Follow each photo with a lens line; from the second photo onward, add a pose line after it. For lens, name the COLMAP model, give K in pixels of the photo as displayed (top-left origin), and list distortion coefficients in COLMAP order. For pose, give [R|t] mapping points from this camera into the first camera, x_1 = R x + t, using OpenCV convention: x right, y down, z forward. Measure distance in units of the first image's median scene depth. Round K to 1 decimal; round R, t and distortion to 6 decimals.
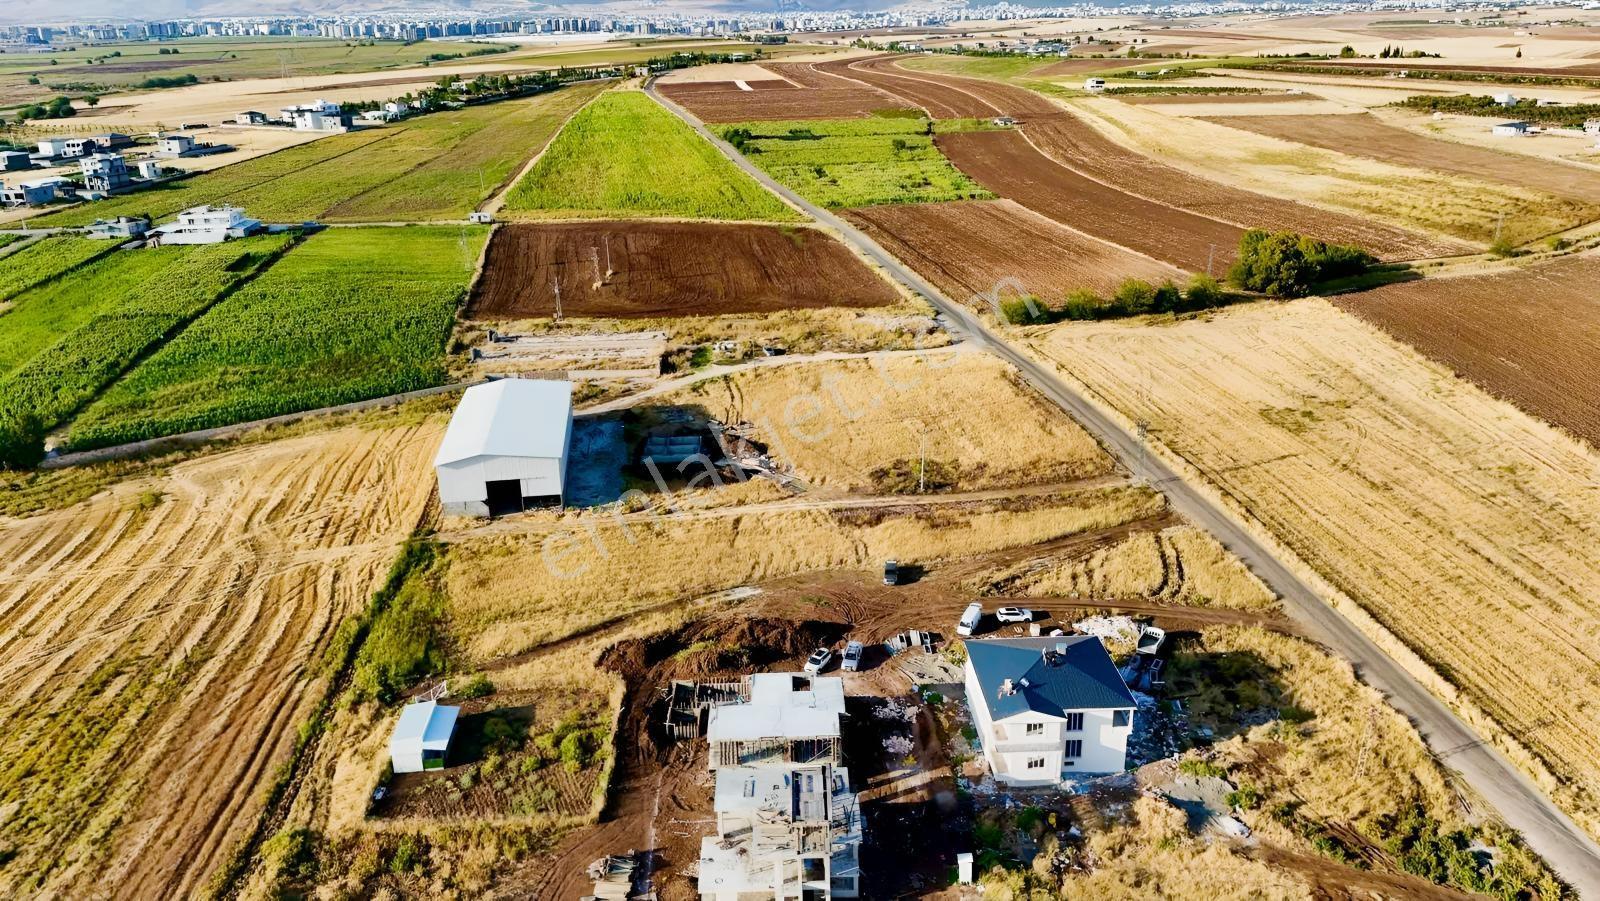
lens RADIAL K [[1181.8, 0, 802.3], [0, 1181.8, 448.1], [0, 0, 1]] dist [0.060887, -0.054723]
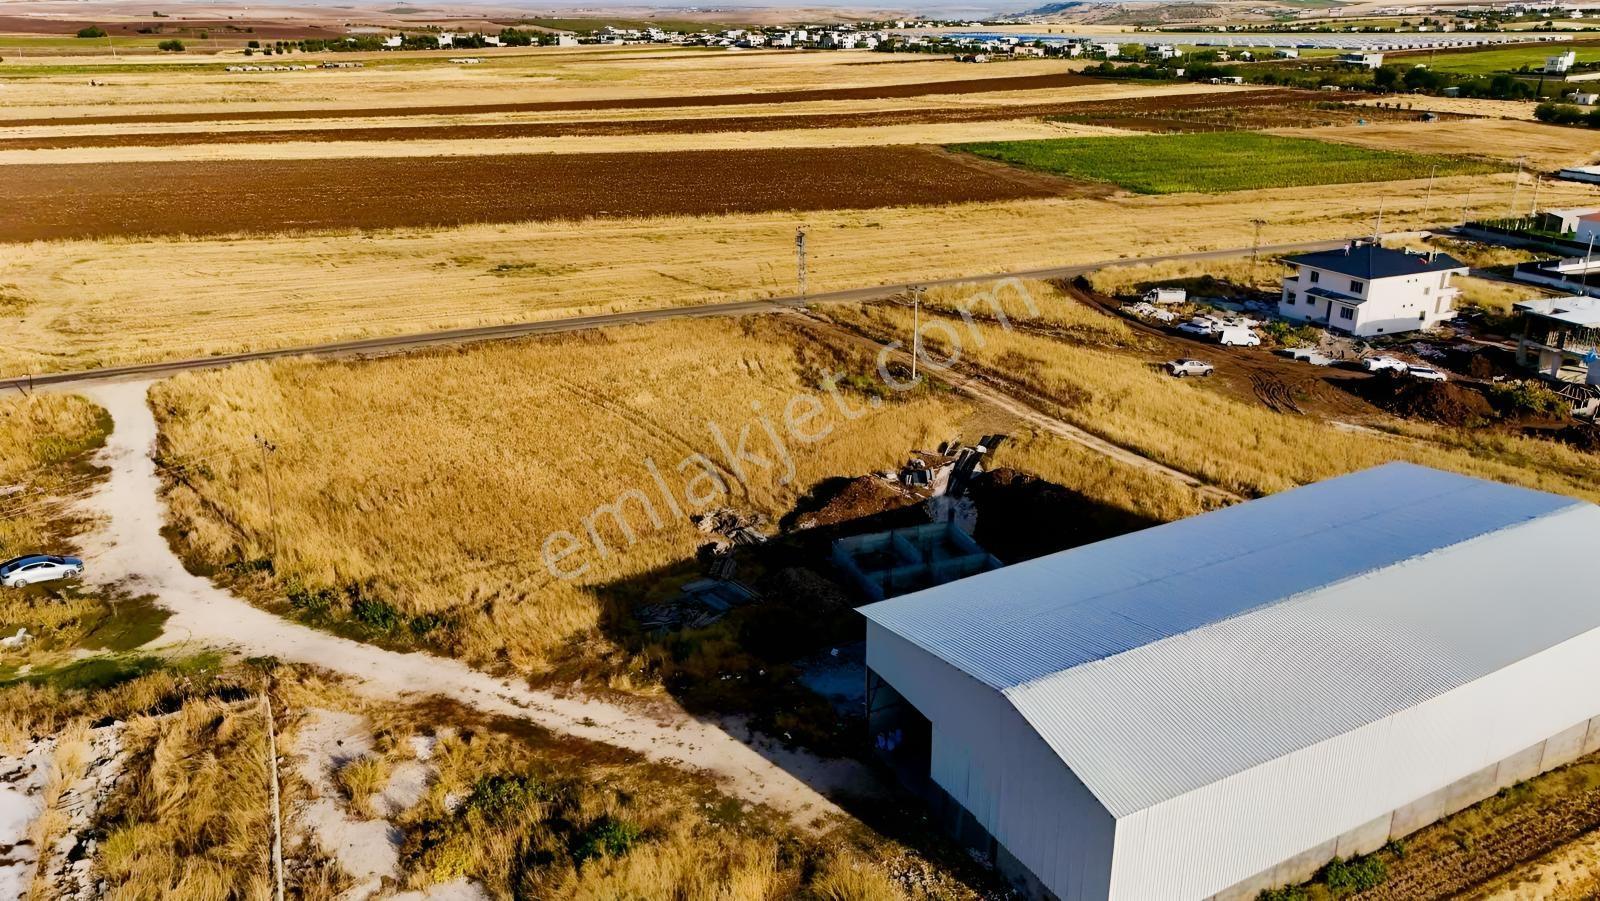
lens RADIAL K [[1181.8, 0, 802.3], [0, 1181.8, 448.1], [0, 0, 1]] dist [0.060887, -0.054723]
pose [[-0.354879, -0.304592, 0.883903, -0.424024], [0.326738, 0.845415, 0.422511, -0.208224], [-0.875959, 0.438745, -0.200498, 1.062215]]
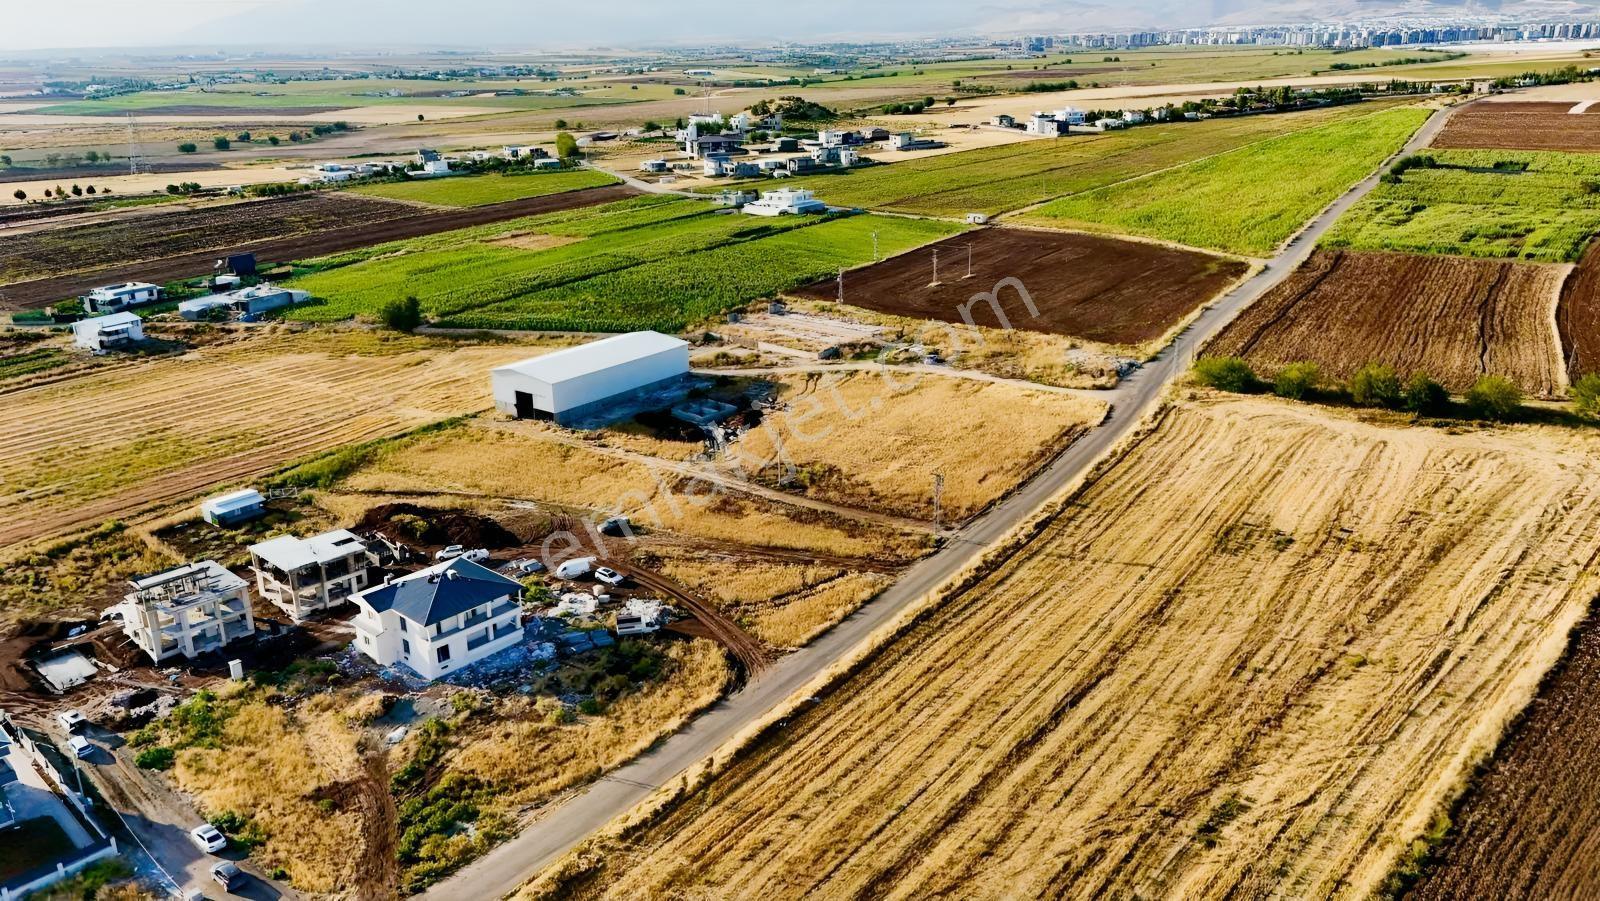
lens RADIAL K [[1181.8, 0, 802.3], [0, 1181.8, 448.1], [0, 0, 1]] dist [0.060887, -0.054723]
pose [[0.719908, 0.232682, -0.653905, 0.712766], [-0.236094, 0.968046, 0.084540, -0.081930], [0.652681, 0.093522, 0.751839, 0.178310]]
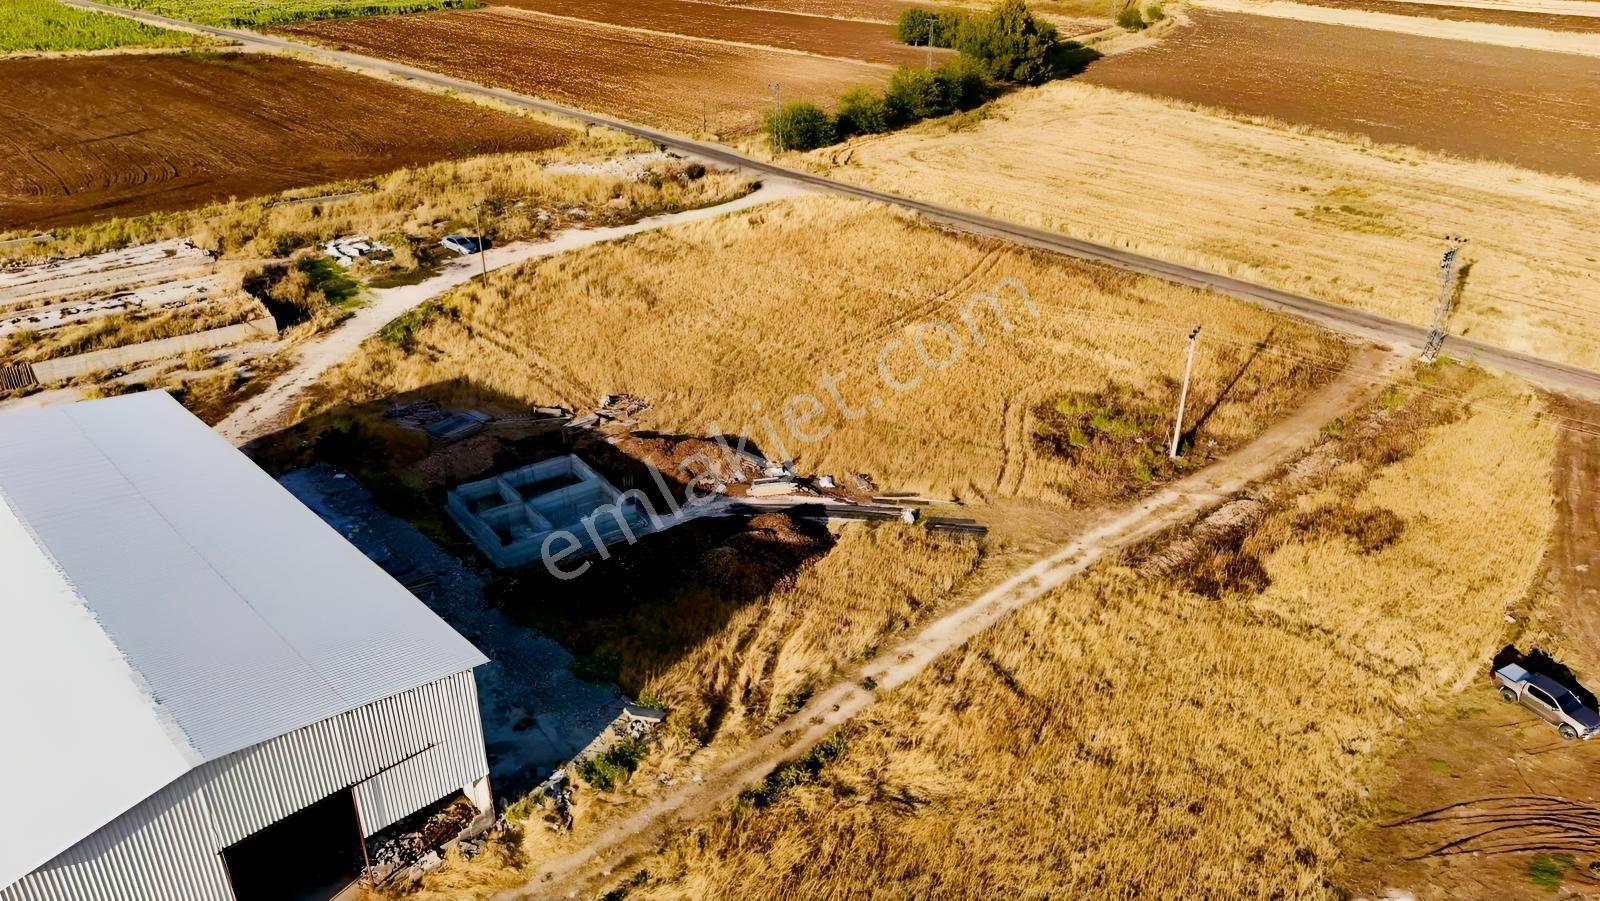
lens RADIAL K [[1181.8, 0, 802.3], [0, 1181.8, 448.1], [0, 0, 1]] dist [0.060887, -0.054723]
pose [[0.818330, -0.236311, 0.523921, -0.232669], [0.182927, 0.971250, 0.152355, -0.059212], [-0.544861, -0.028838, 0.838030, 0.602536]]
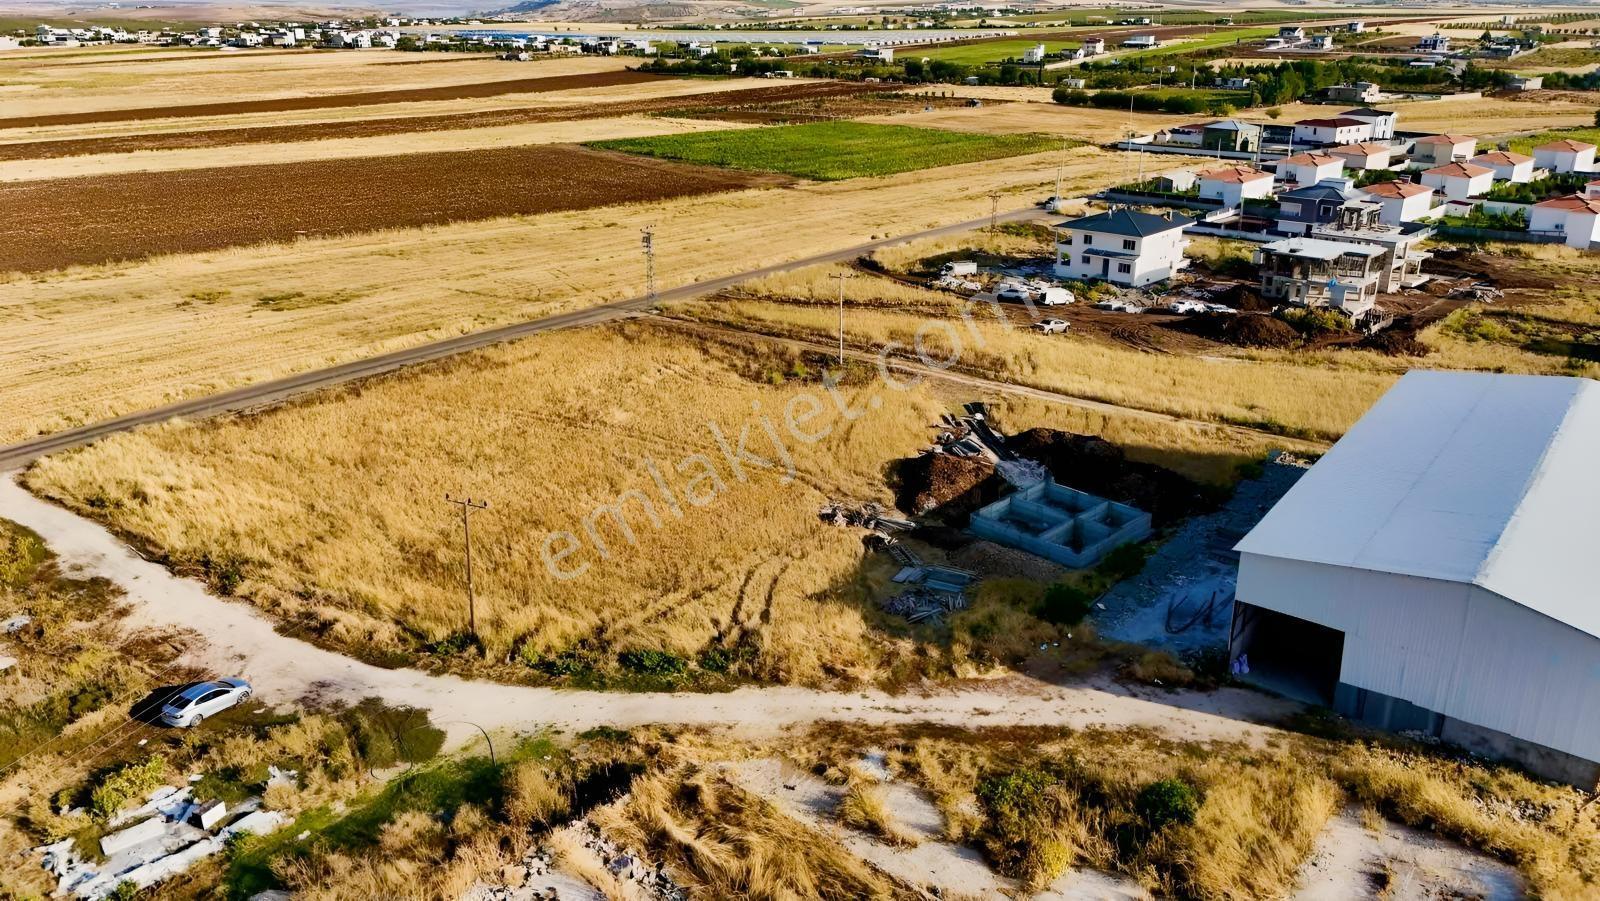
lens RADIAL K [[1181.8, 0, 802.3], [0, 1181.8, 448.1], [0, 0, 1]] dist [0.060887, -0.054723]
pose [[-0.699019, -0.227936, 0.677803, -0.319301], [0.260618, 0.801449, 0.538292, -0.267617], [-0.665921, 0.552924, -0.500824, 1.222004]]
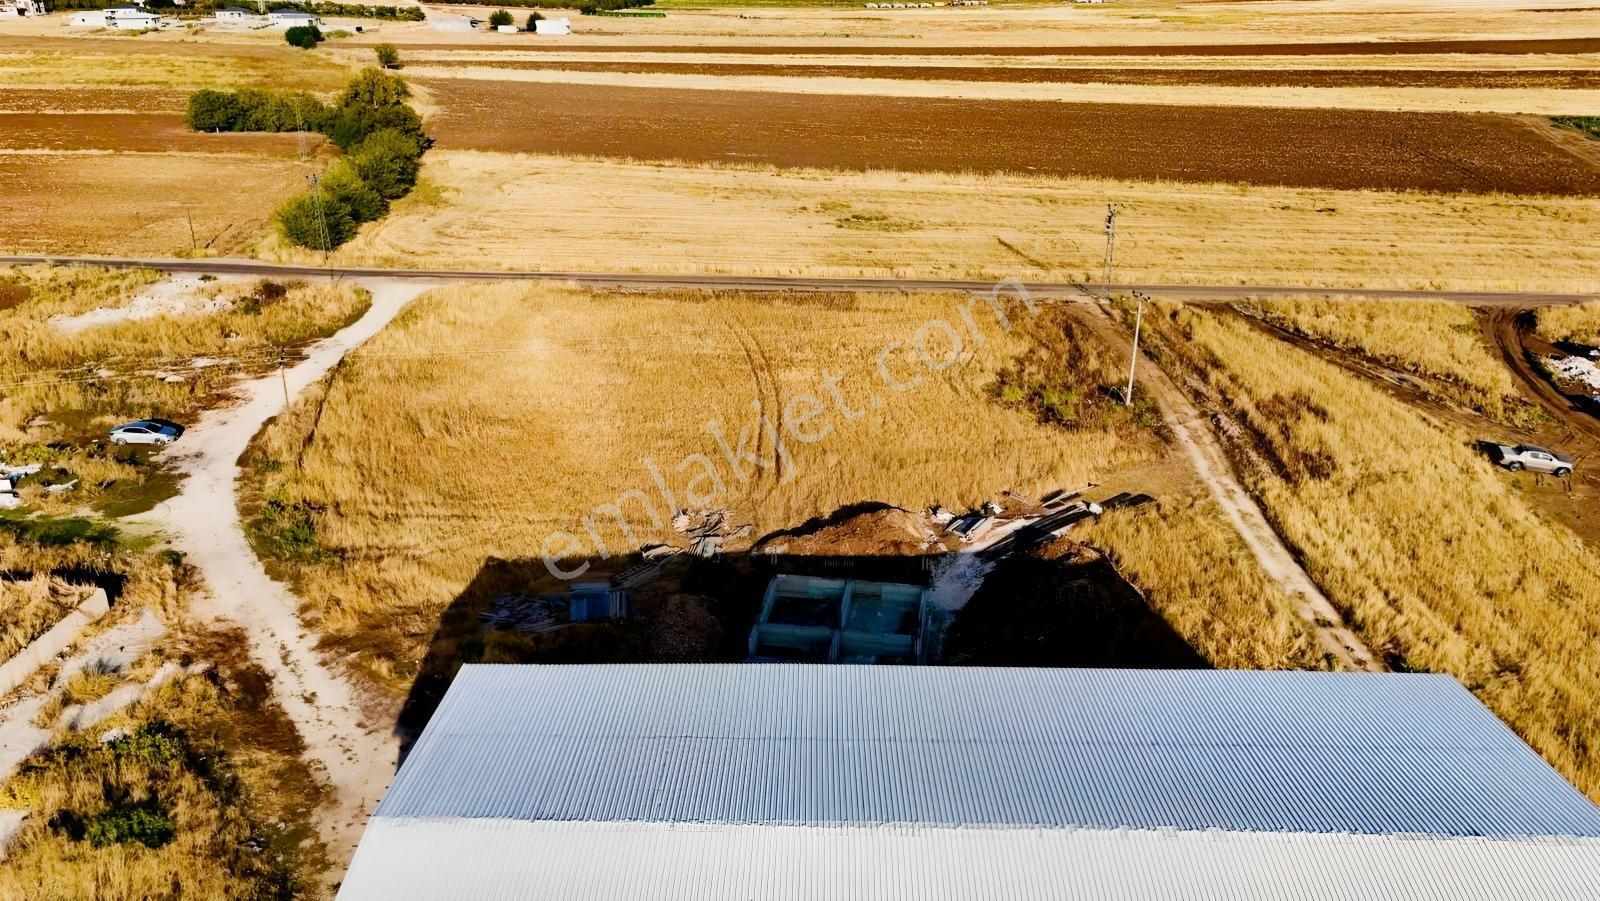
lens RADIAL K [[1181.8, 0, 802.3], [0, 1181.8, 448.1], [0, 0, 1]] dist [0.060887, -0.054723]
pose [[0.166987, -0.364404, 0.916147, -0.386549], [0.333339, 0.895344, 0.295371, -0.142477], [-0.927901, 0.256064, 0.270981, 0.875931]]
